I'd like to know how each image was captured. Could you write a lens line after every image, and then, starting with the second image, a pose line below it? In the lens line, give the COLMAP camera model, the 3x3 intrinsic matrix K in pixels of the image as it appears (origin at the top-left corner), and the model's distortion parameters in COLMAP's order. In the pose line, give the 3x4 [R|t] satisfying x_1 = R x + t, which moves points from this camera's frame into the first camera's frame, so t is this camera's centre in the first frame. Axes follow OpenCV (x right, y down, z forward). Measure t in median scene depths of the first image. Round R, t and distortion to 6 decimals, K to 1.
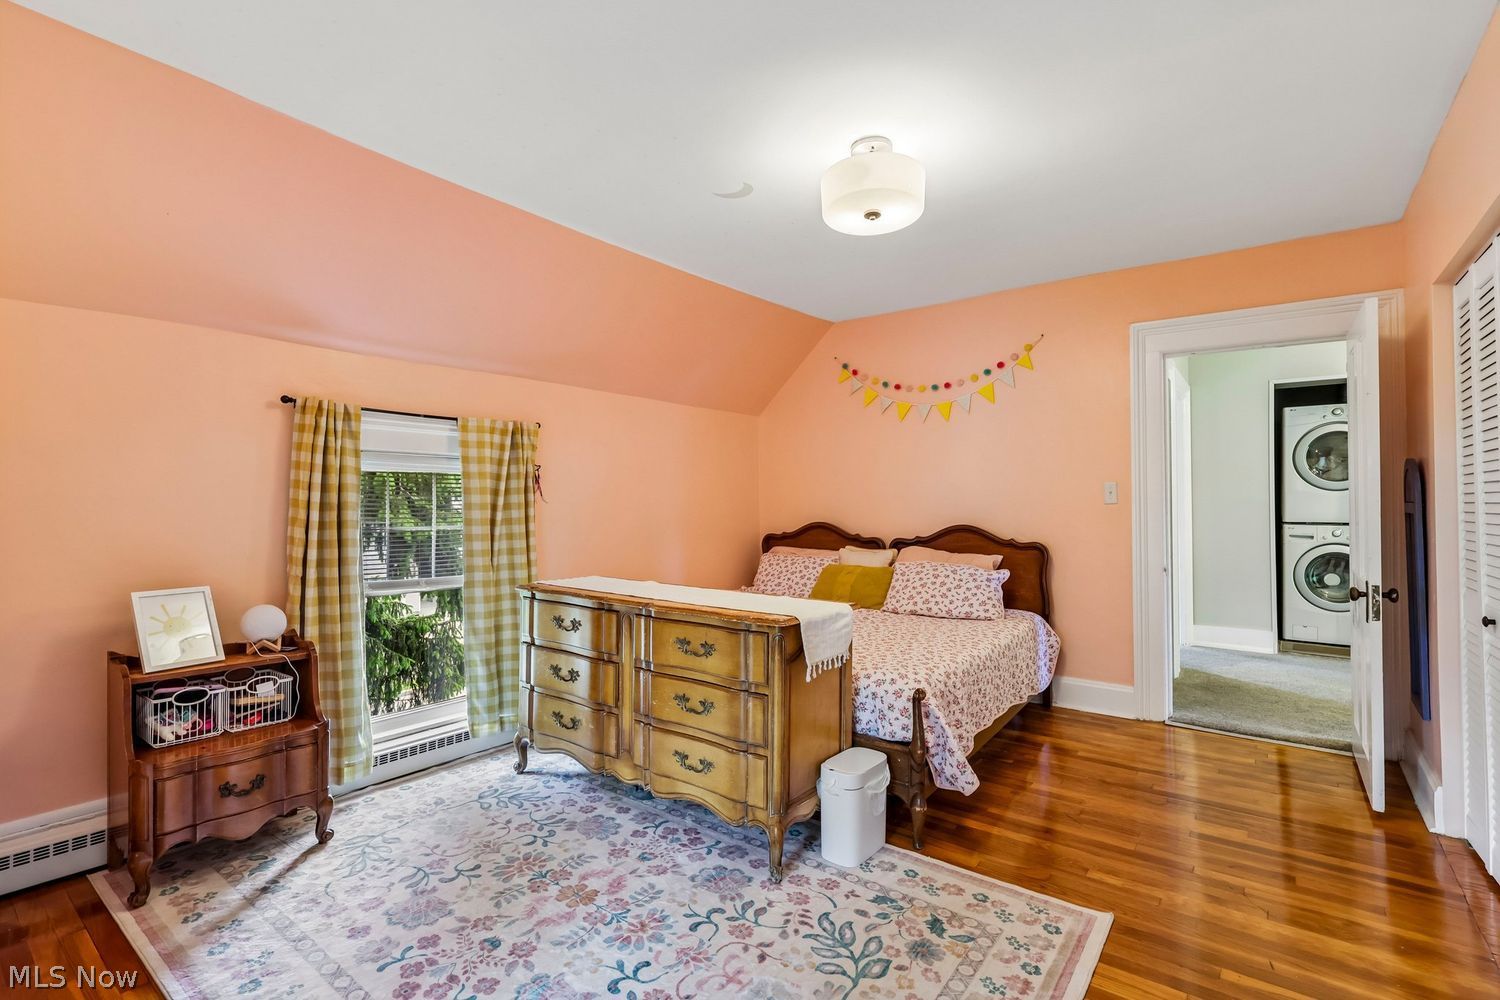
lens RADIAL K [[696.1, 0, 750.0], [0, 696.1, 500.0], [0, 0, 1]] dist [0.001604, 0.000228]
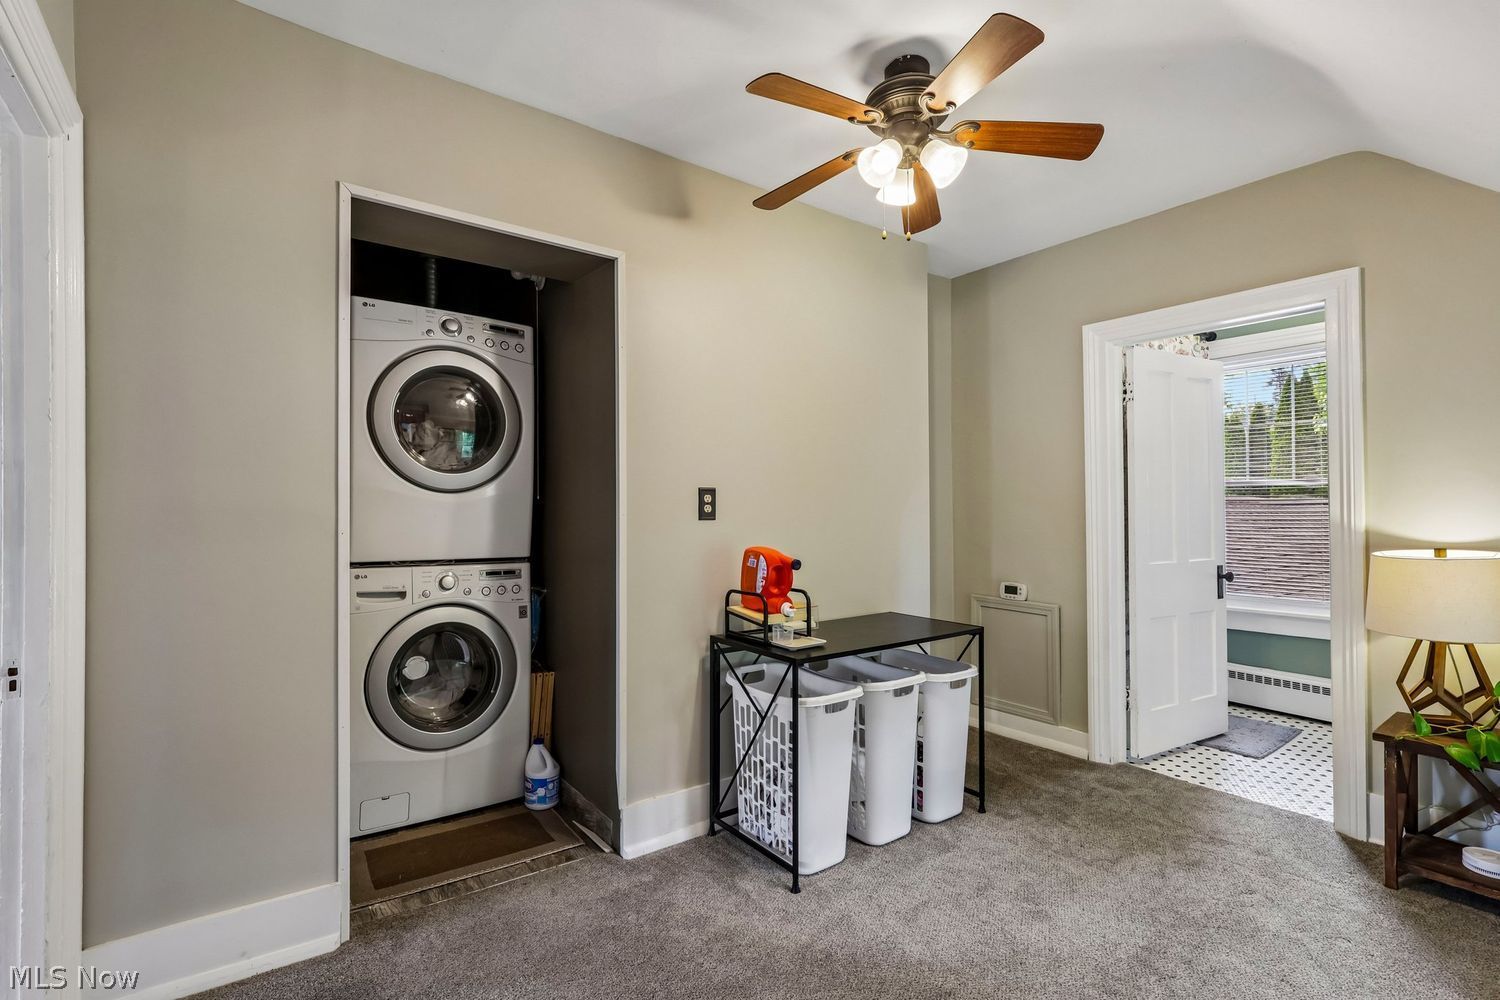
lens RADIAL K [[696.1, 0, 750.0], [0, 696.1, 500.0], [0, 0, 1]] dist [0.001604, 0.000228]
pose [[0.287598, 0.010497, 0.957694, 0.435993], [-0.008775, 0.999927, -0.008325, -0.005860], [-0.957711, -0.006010, 0.287669, 0.650974]]
